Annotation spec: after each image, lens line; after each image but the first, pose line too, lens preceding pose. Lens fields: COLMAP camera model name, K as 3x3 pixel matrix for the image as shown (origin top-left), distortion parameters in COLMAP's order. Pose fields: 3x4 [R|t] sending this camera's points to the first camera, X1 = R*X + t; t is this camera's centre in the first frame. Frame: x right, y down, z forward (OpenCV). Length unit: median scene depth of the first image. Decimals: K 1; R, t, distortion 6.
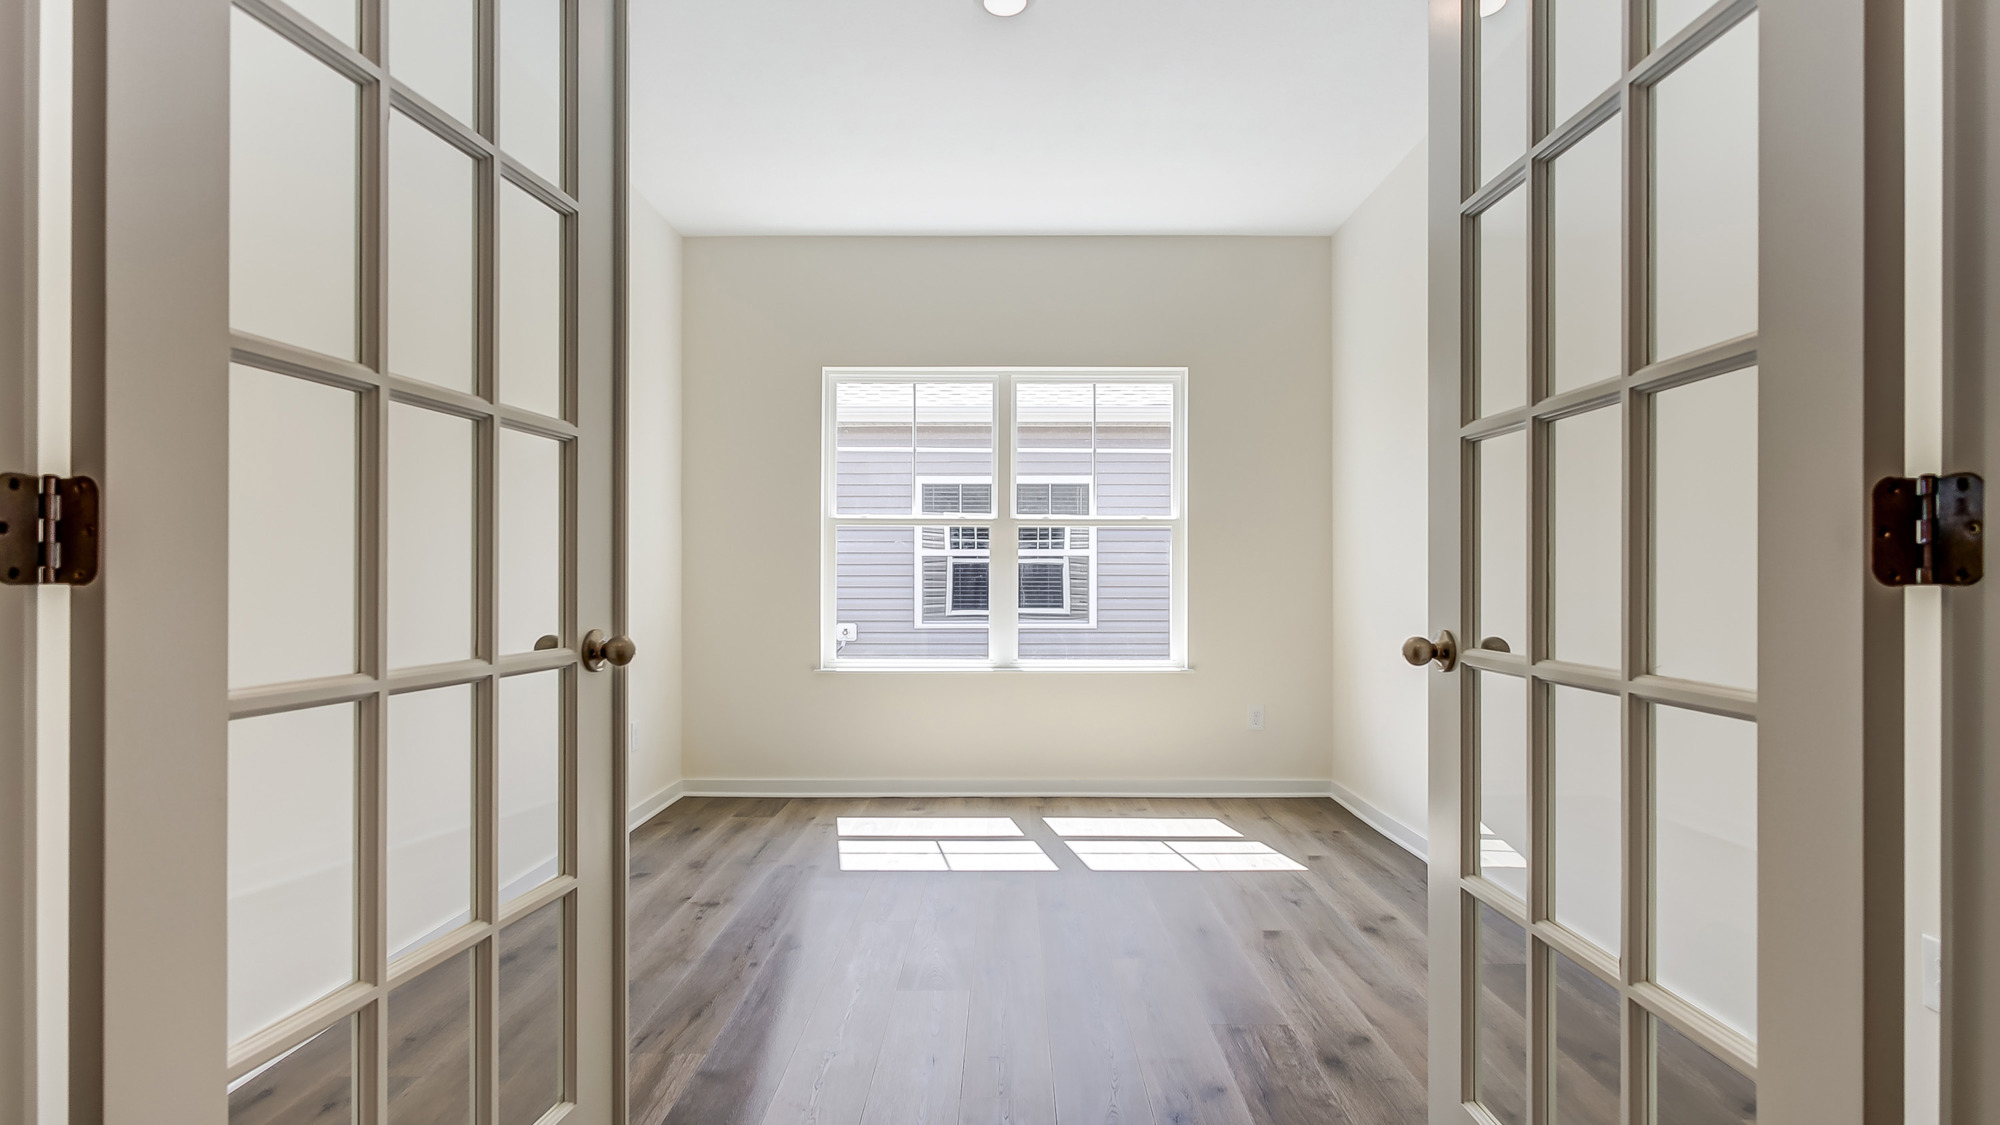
lens RADIAL K [[941.5, 0, 981.7], [0, 941.5, 565.9], [0, 0, 1]] dist [0.001718, 0.000881]
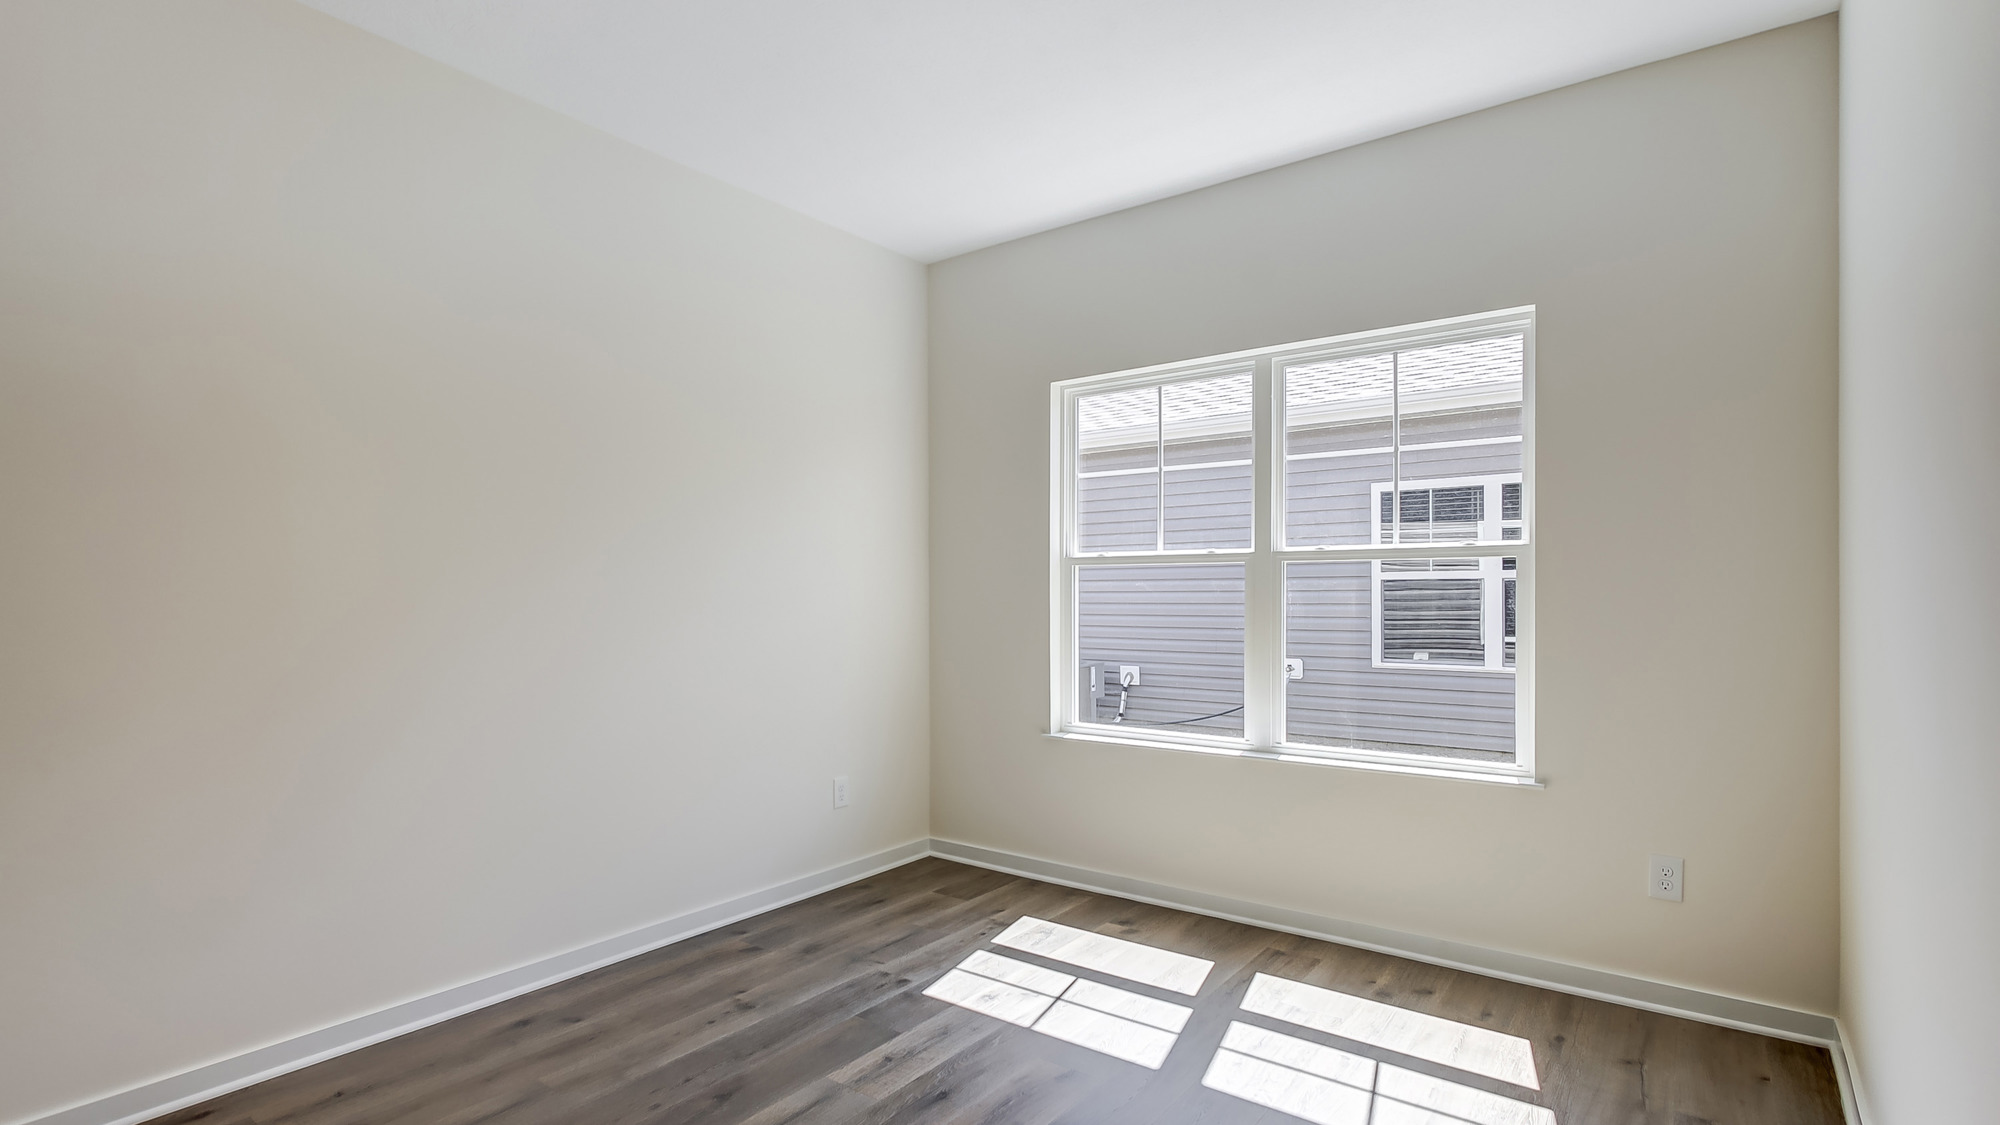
lens RADIAL K [[941.5, 0, 1002.5], [0, 941.5, 577.5], [0, 0, 1]] dist [0.001718, 0.000881]
pose [[0.808233, -0.014107, -0.588693, 0.299230], [0.016351, 0.999865, -0.001512, -0.032631], [0.588635, -0.008404, 0.808355, 0.272713]]
